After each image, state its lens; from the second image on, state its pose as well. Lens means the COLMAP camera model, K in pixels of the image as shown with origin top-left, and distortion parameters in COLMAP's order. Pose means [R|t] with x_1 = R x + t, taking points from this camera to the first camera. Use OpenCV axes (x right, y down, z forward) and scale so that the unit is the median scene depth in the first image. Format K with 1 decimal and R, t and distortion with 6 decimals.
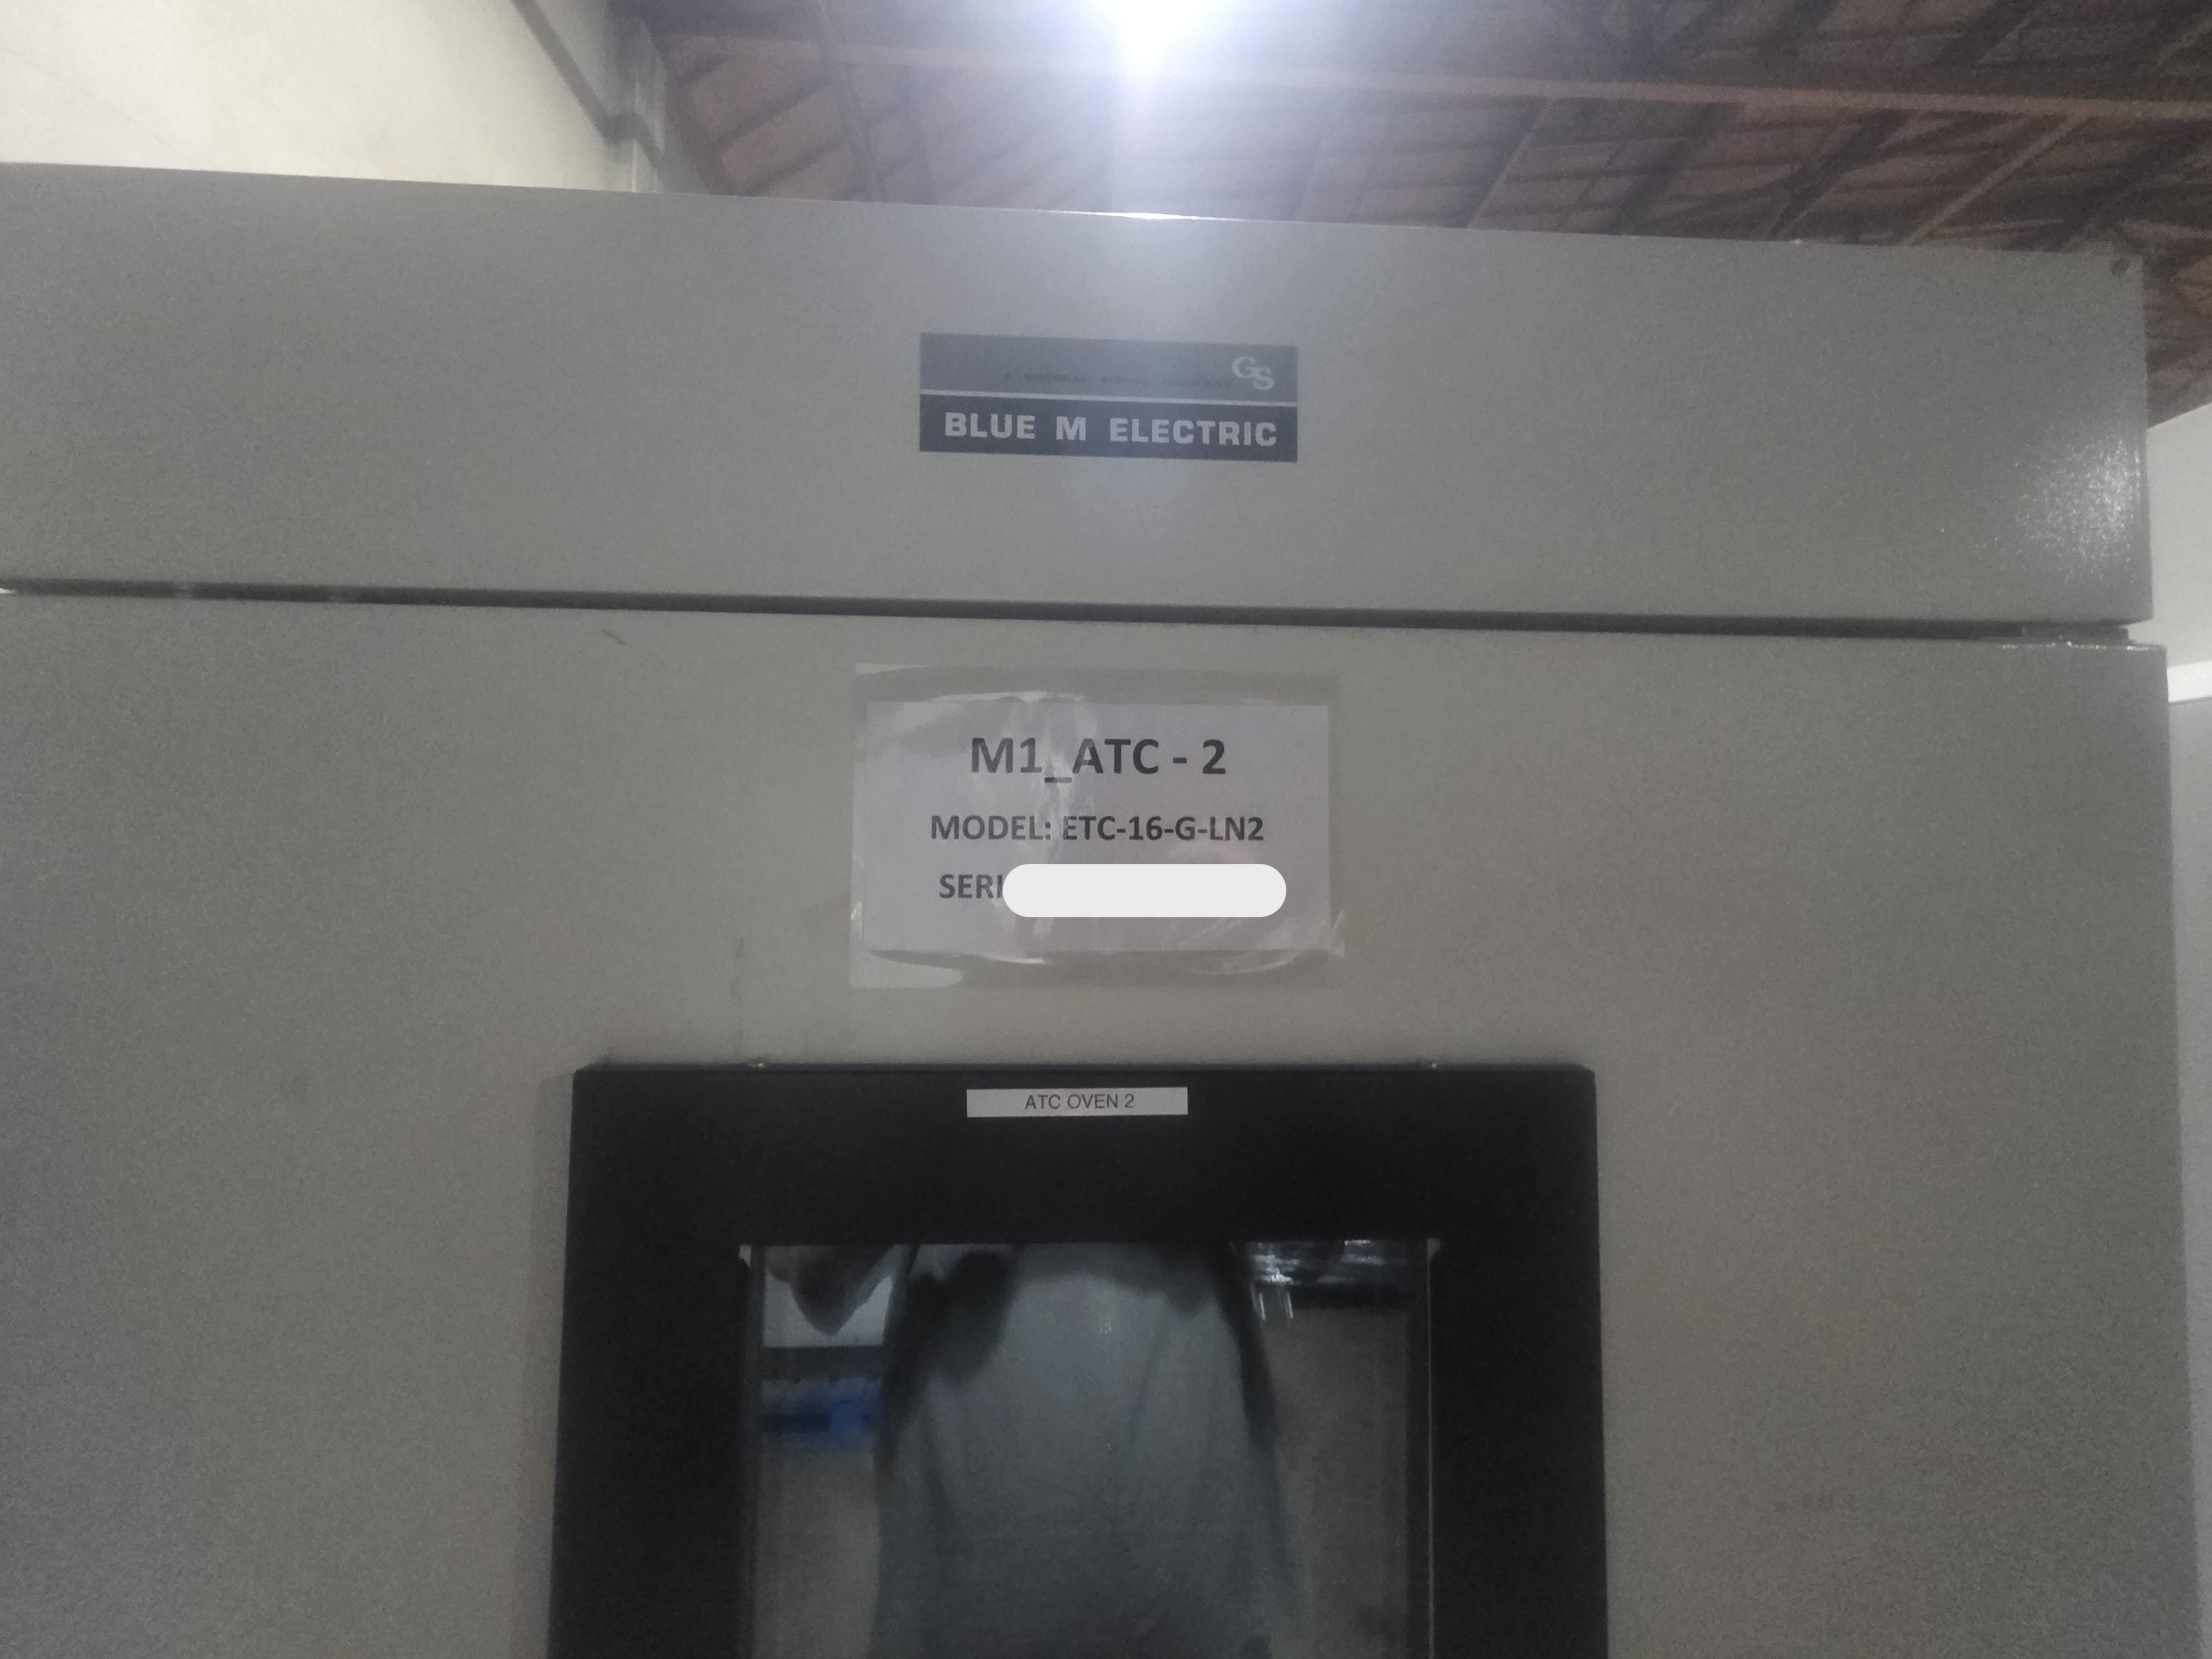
lens RADIAL K [[875.5, 0, 1108.4], [0, 875.5, 819.7], [0, 0, 1]] dist [0.005336, 0.000440]
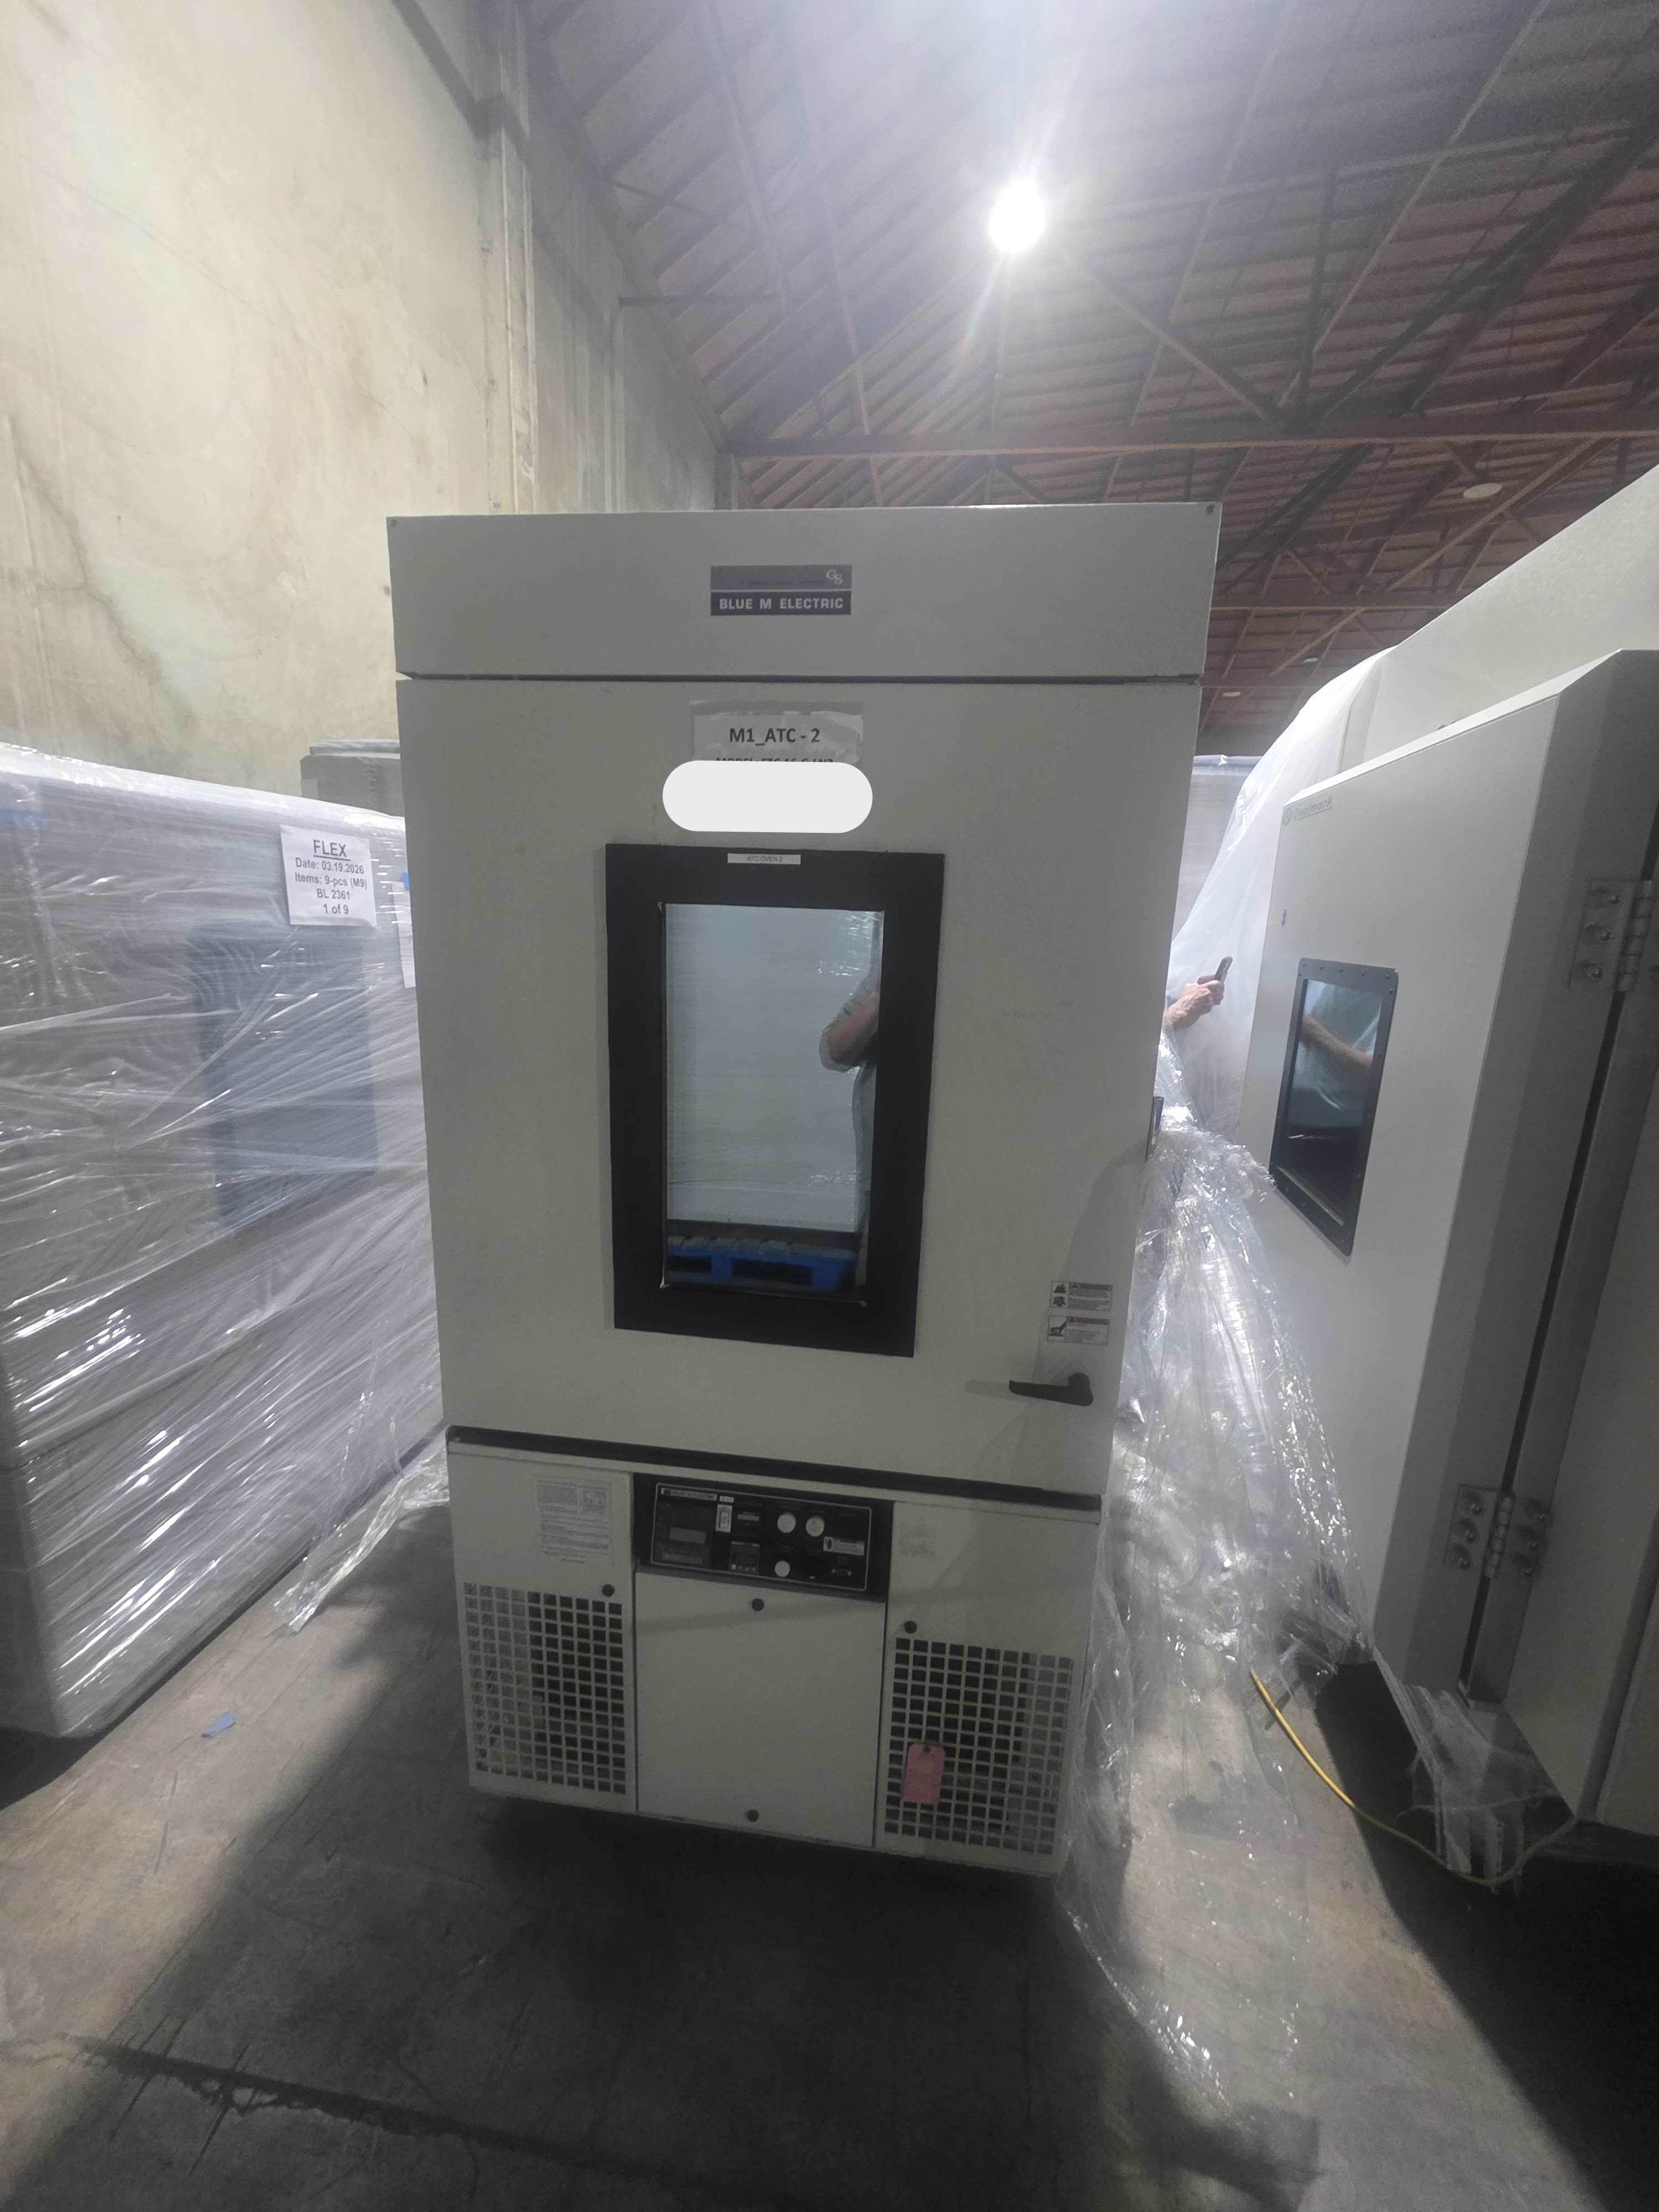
lens RADIAL K [[875.5, 0, 841.2], [0, 875.5, 1103.4], [0, 0, 1]] dist [0.005336, 0.000440]
pose [[0.985747, 0.058698, -0.157664, 0.694619], [-0.021384, 0.973274, 0.228649, 0.419179], [0.166871, -0.222018, 0.960657, -1.866320]]
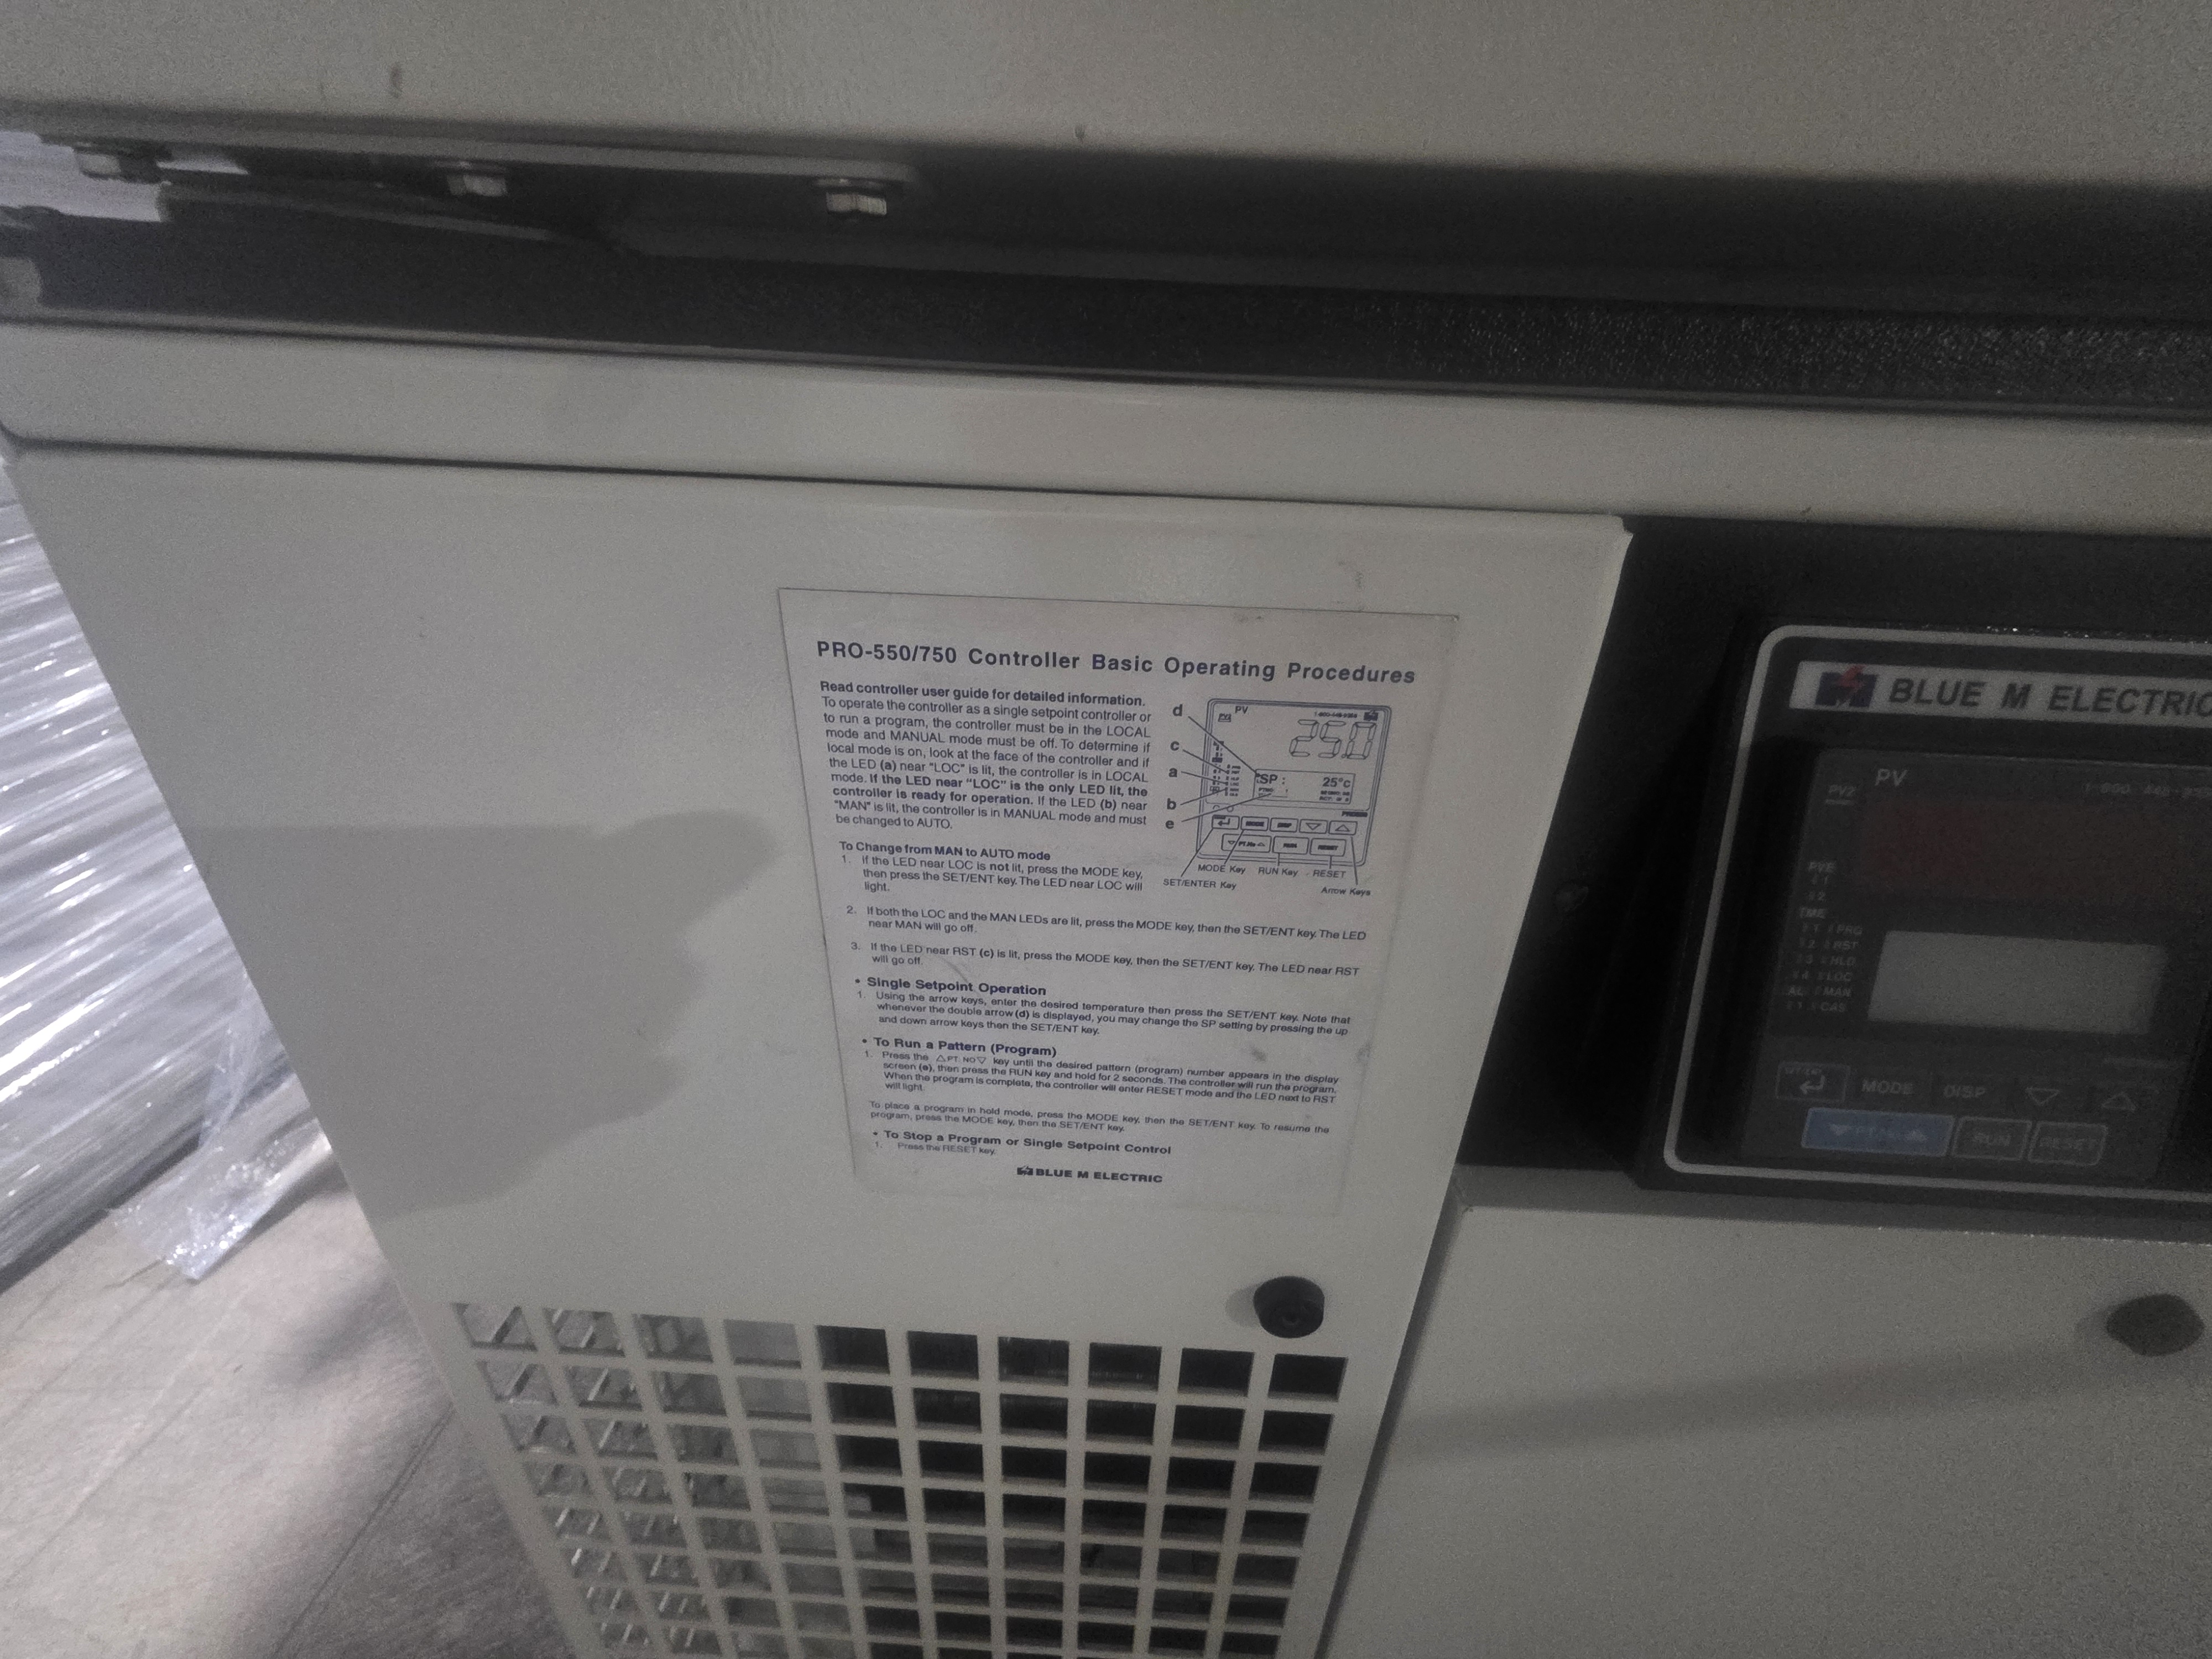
lens RADIAL K [[889.1, 0, 1102.4], [0, 889.1, 826.4], [0, 0, 1]] dist [0.001149, 0.000447]
pose [[0.996933, 0.053805, -0.056825, -0.760662], [-0.021802, 0.888350, 0.458650, 2.530243], [0.075159, -0.456004, 0.886798, 0.477863]]
